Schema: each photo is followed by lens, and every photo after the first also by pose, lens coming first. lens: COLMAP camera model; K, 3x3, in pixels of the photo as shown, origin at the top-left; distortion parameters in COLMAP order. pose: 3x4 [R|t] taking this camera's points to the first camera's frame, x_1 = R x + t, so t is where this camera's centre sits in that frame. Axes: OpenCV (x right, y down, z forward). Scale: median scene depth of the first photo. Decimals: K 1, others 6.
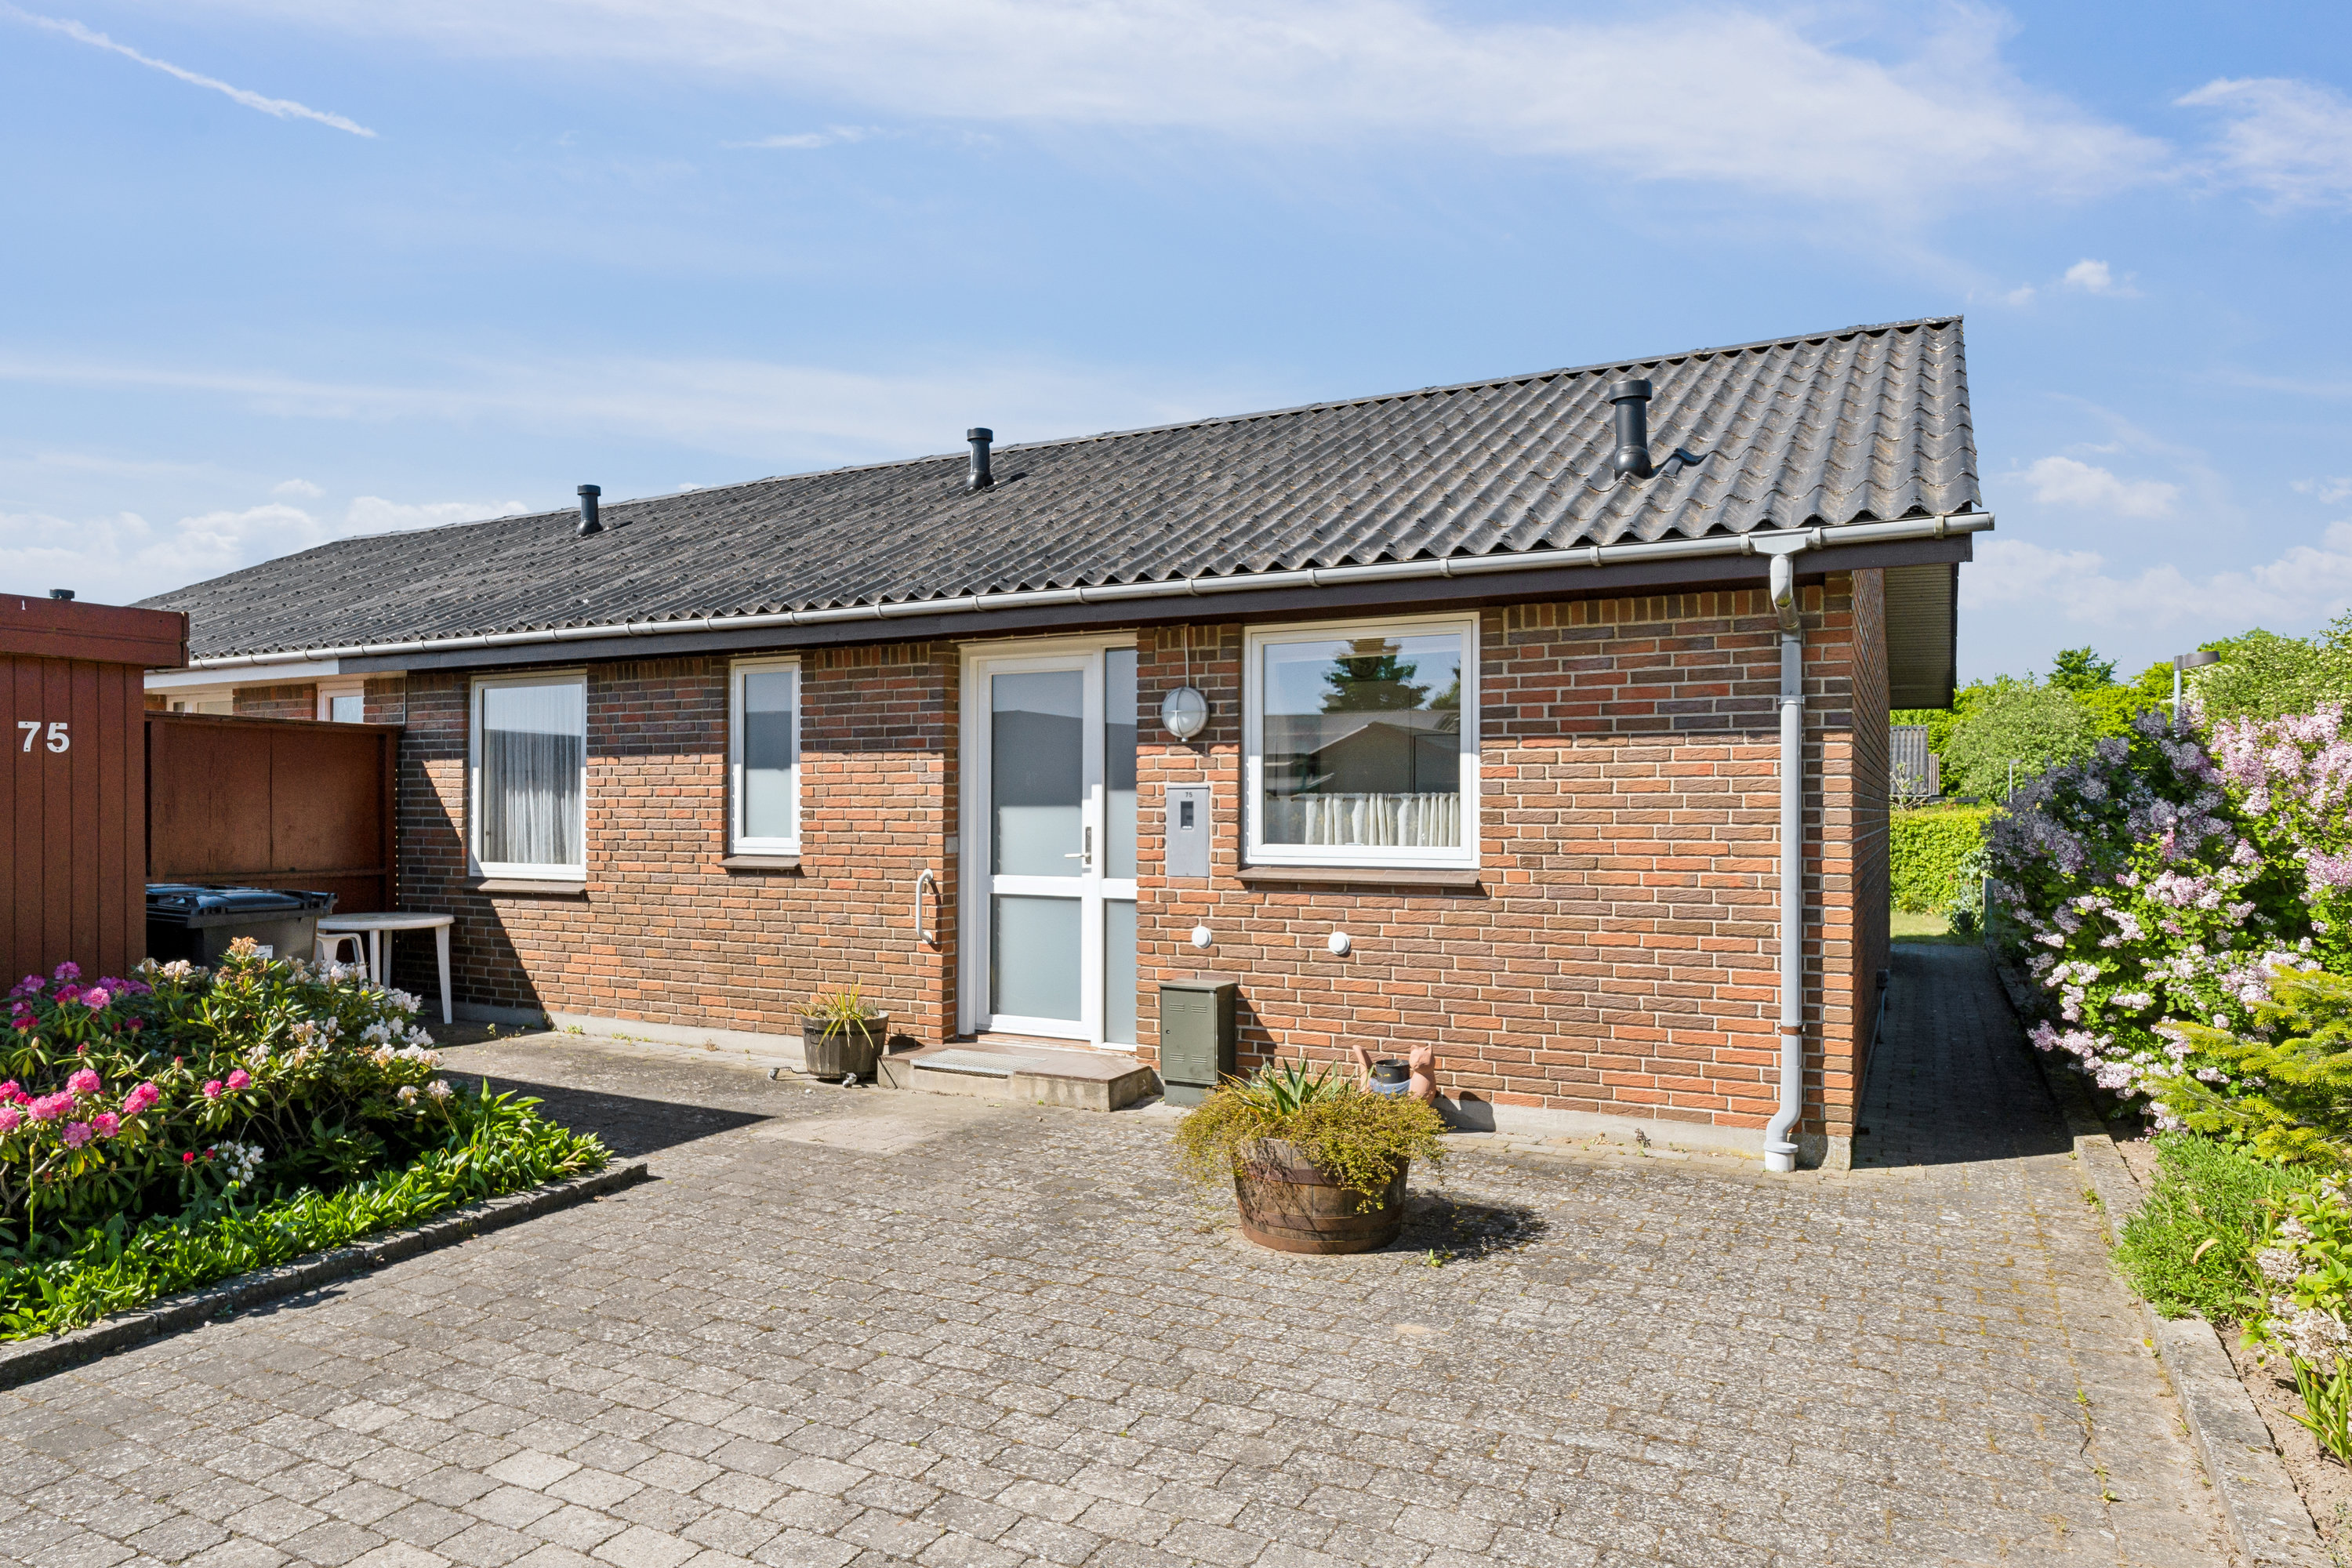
lens RADIAL K [[1503.9, 0, 1175.7], [0, 1503.9, 789.6], [0, 0, 1]] dist [-0.006237, 0.003642]
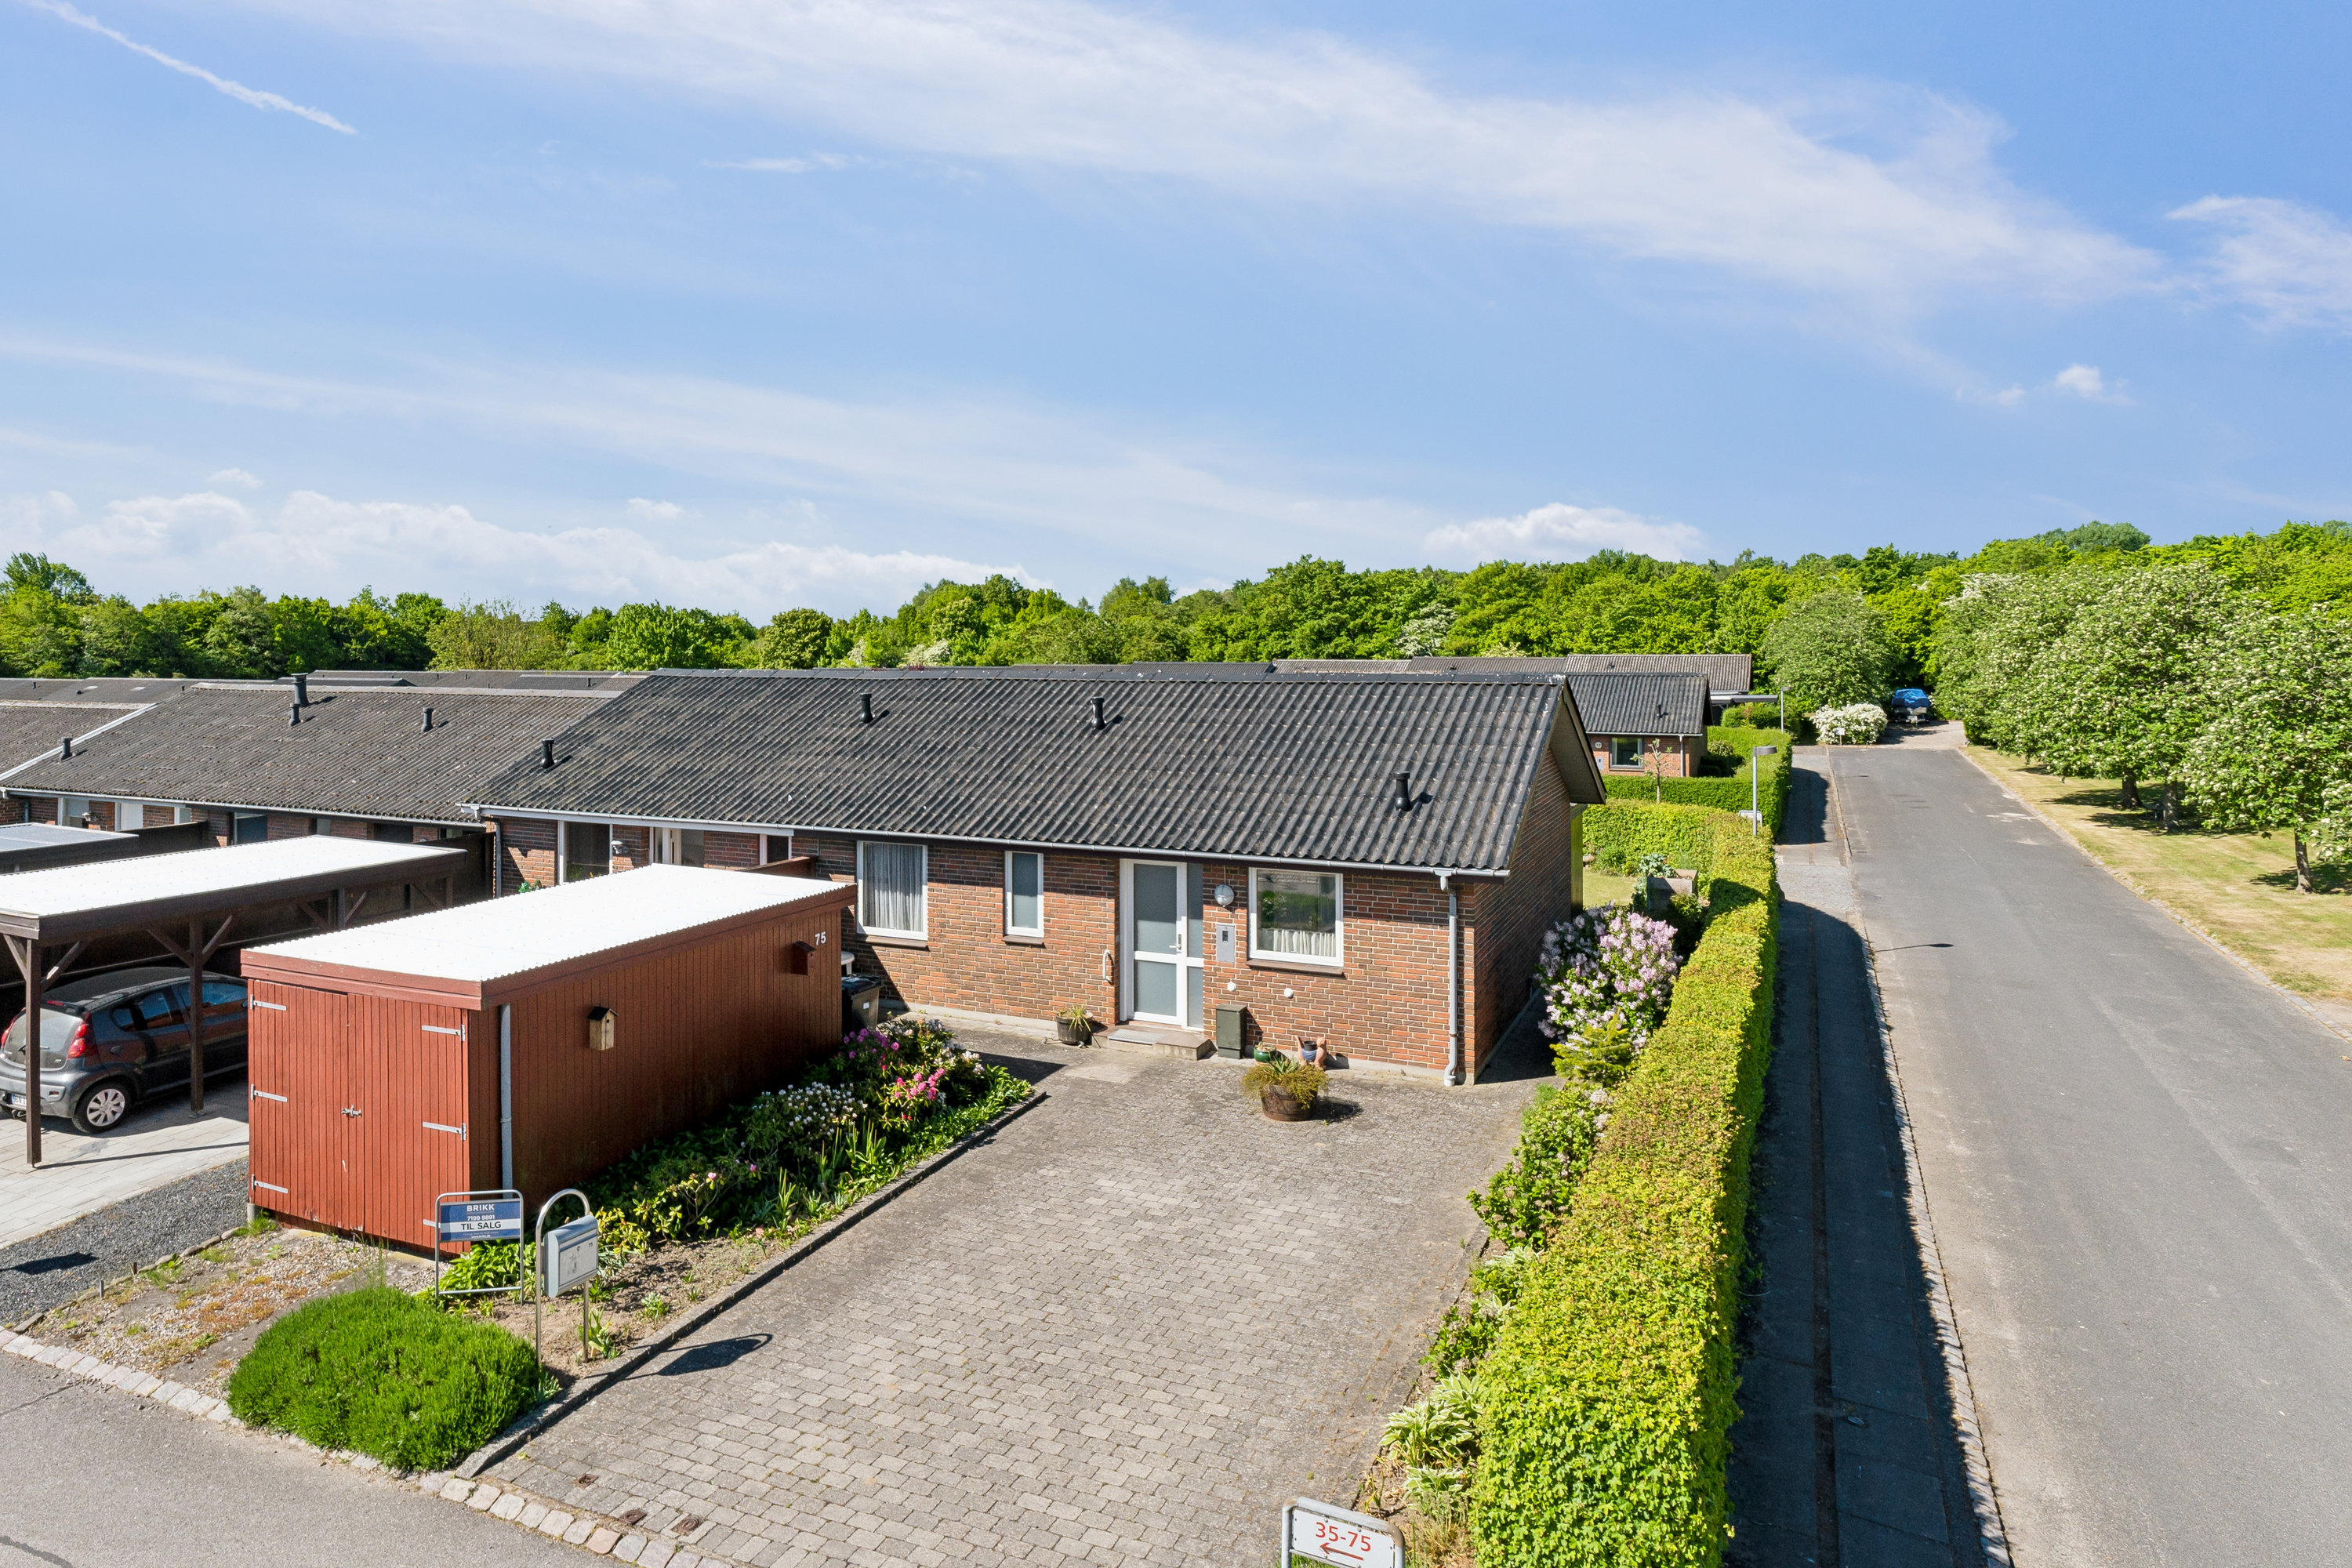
lens RADIAL K [[1348.8, 0, 1162.0], [0, 1348.8, 655.9], [0, 0, 1]] dist [-0.007585, -0.004931]
pose [[0.998856, -0.001977, 0.047788, -0.216688], [0.002418, 0.999955, -0.009167, -0.455830], [-0.047767, 0.009272, 0.998815, -1.291673]]
